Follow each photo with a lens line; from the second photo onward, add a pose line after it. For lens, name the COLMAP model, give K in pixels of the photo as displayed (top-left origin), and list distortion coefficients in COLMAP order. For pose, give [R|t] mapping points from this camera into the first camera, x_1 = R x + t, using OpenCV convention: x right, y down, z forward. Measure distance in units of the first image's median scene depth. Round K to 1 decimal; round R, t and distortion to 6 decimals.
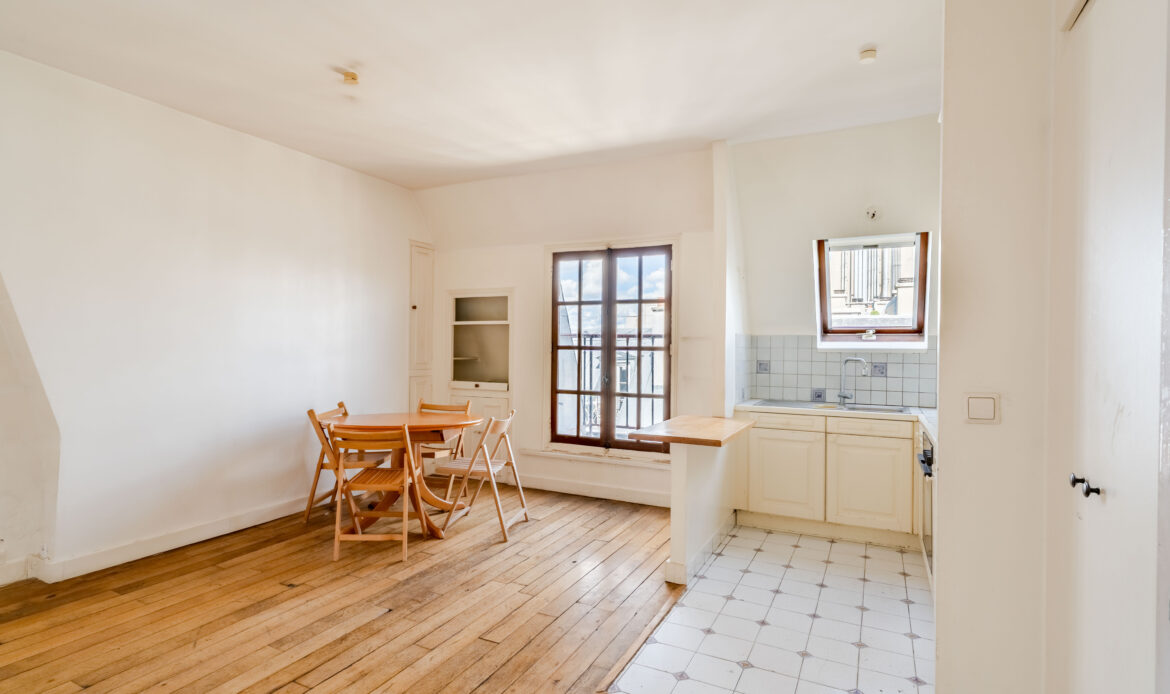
lens RADIAL K [[583.8, 0, 580.4], [0, 583.8, 348.7], [0, 0, 1]] dist [0.003379, -0.000579]
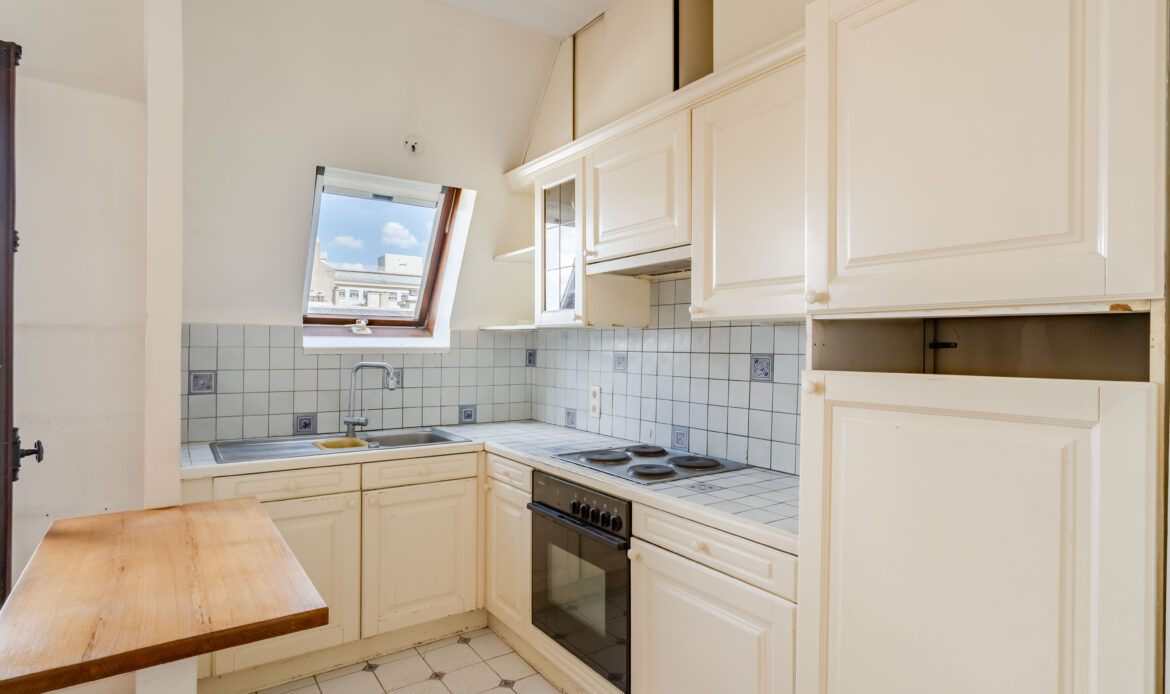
lens RADIAL K [[601.2, 0, 579.6], [0, 601.2, 347.8], [0, 0, 1]] dist [0.000998, 0.001002]
pose [[0.484101, -0.011919, 0.874931, -0.007393], [-0.002184, 0.999888, 0.014830, -0.011447], [-0.875010, -0.009090, 0.484020, 0.483116]]
